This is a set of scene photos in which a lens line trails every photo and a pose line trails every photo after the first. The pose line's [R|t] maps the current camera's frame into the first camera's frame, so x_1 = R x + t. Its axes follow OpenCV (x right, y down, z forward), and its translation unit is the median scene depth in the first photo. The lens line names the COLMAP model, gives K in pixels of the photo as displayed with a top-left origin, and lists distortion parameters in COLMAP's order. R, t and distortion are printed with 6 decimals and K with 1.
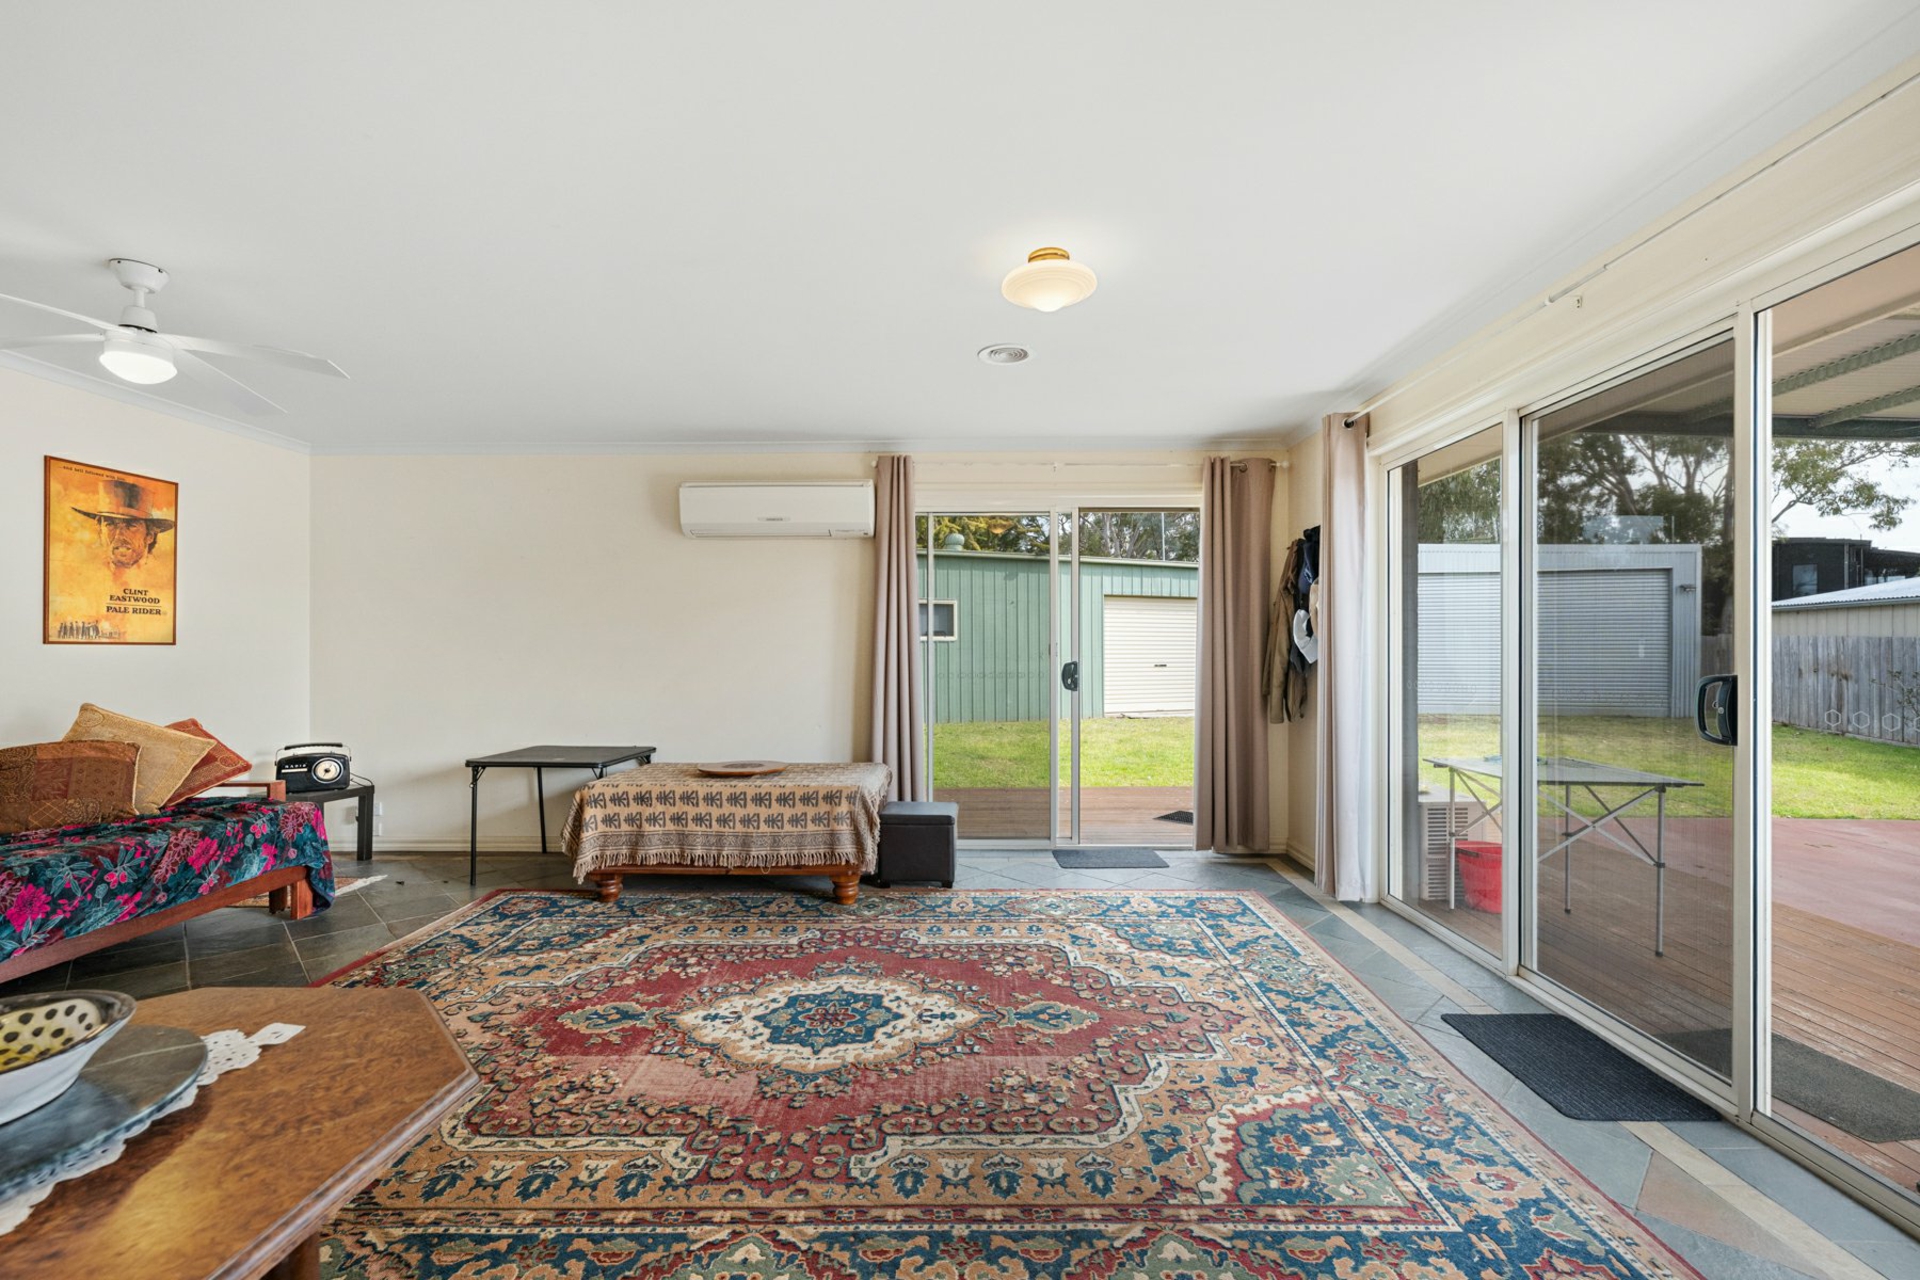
lens RADIAL K [[818.1, 0, 962.8], [0, 818.1, 648.0], [0, 0, 1]] dist [-0.003419, -0.000742]
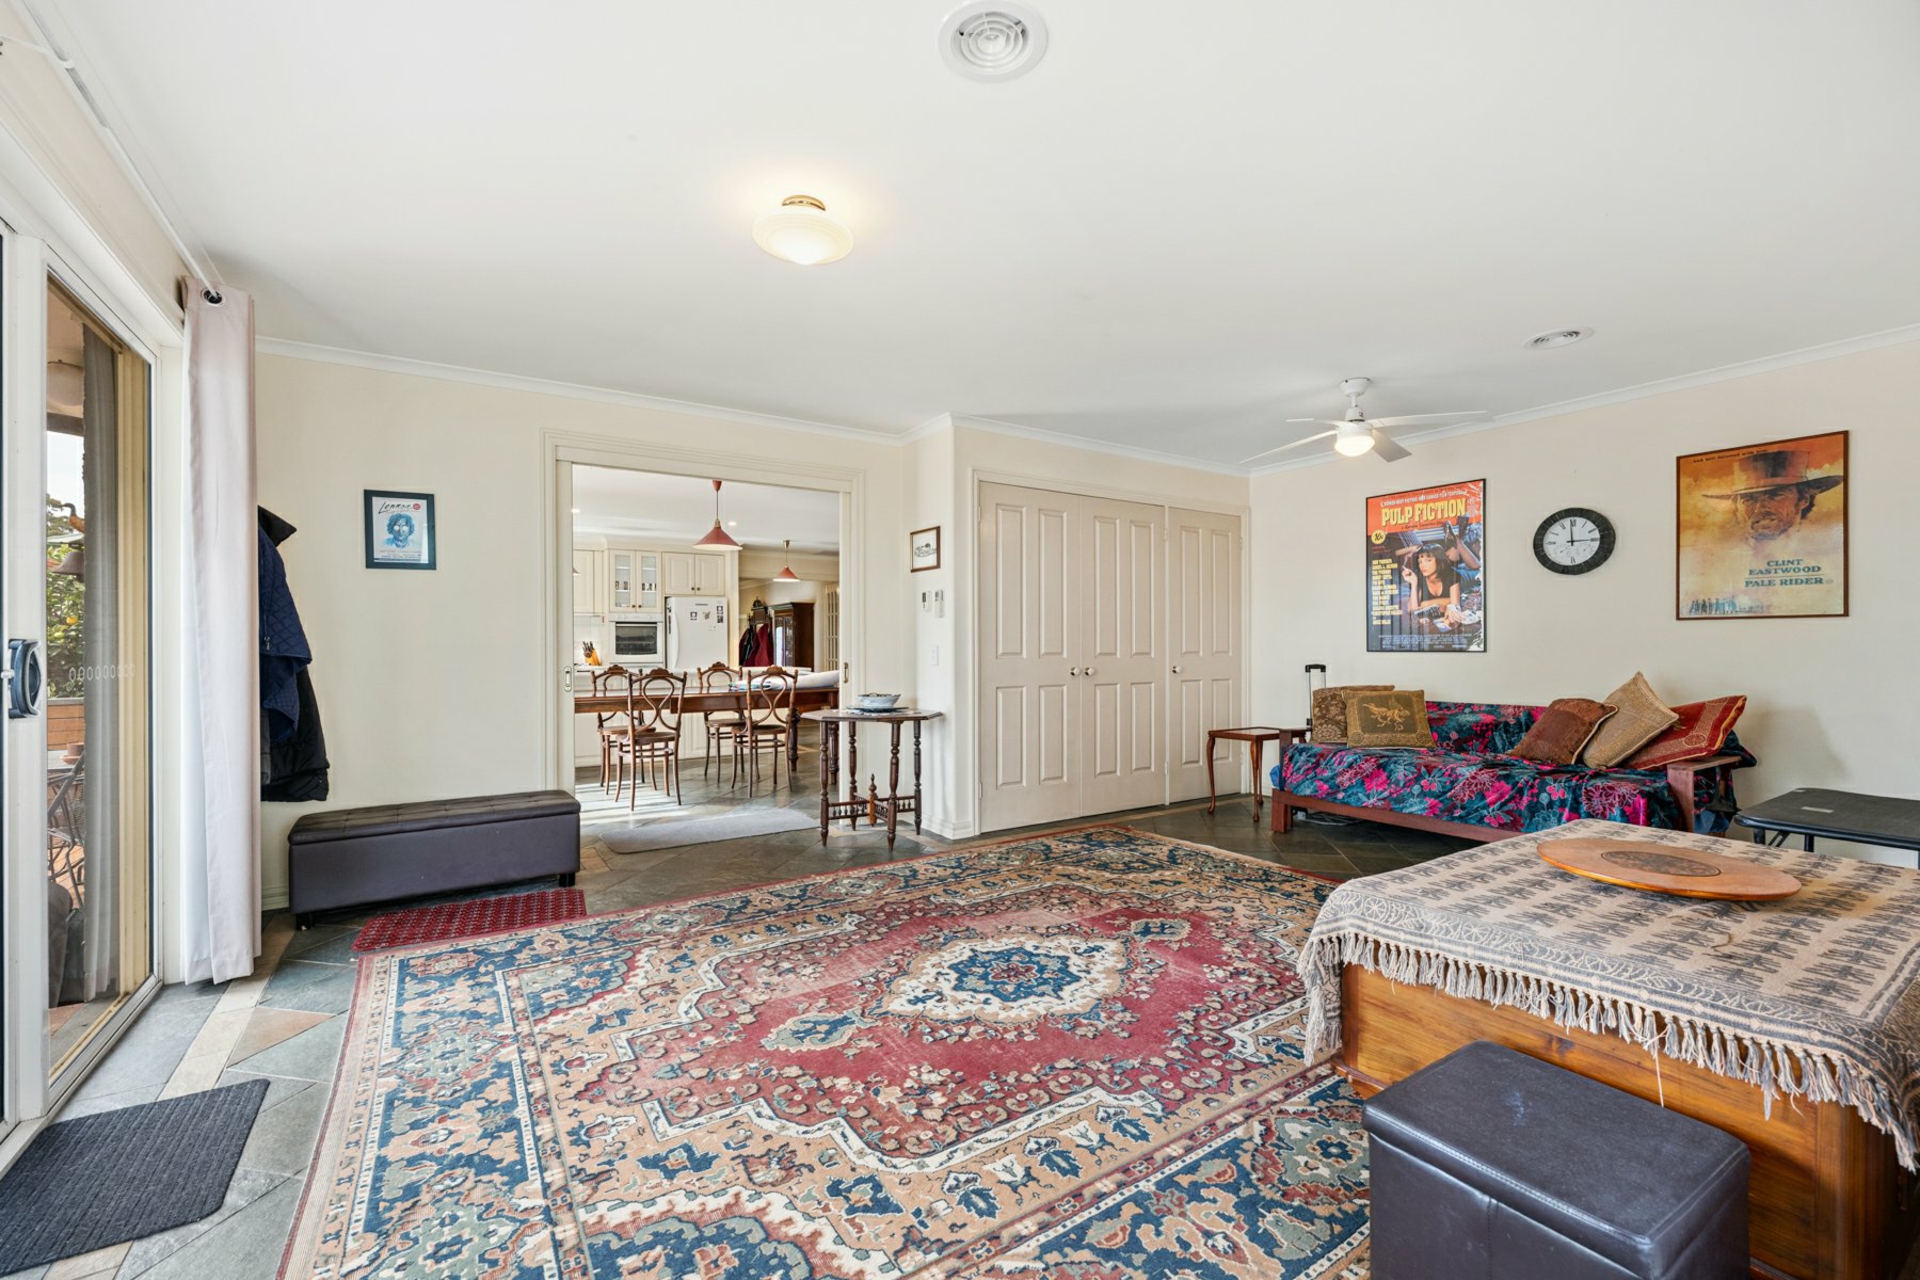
lens RADIAL K [[818.1, 0, 967.8], [0, 818.1, 645.9], [0, 0, 1]] dist [-0.003419, -0.000742]
pose [[-0.829703, 0.002784, -0.558199, 0.444096], [0.006241, 0.999971, -0.004290, 0.037884], [0.558171, -0.007044, -0.829696, 1.753163]]
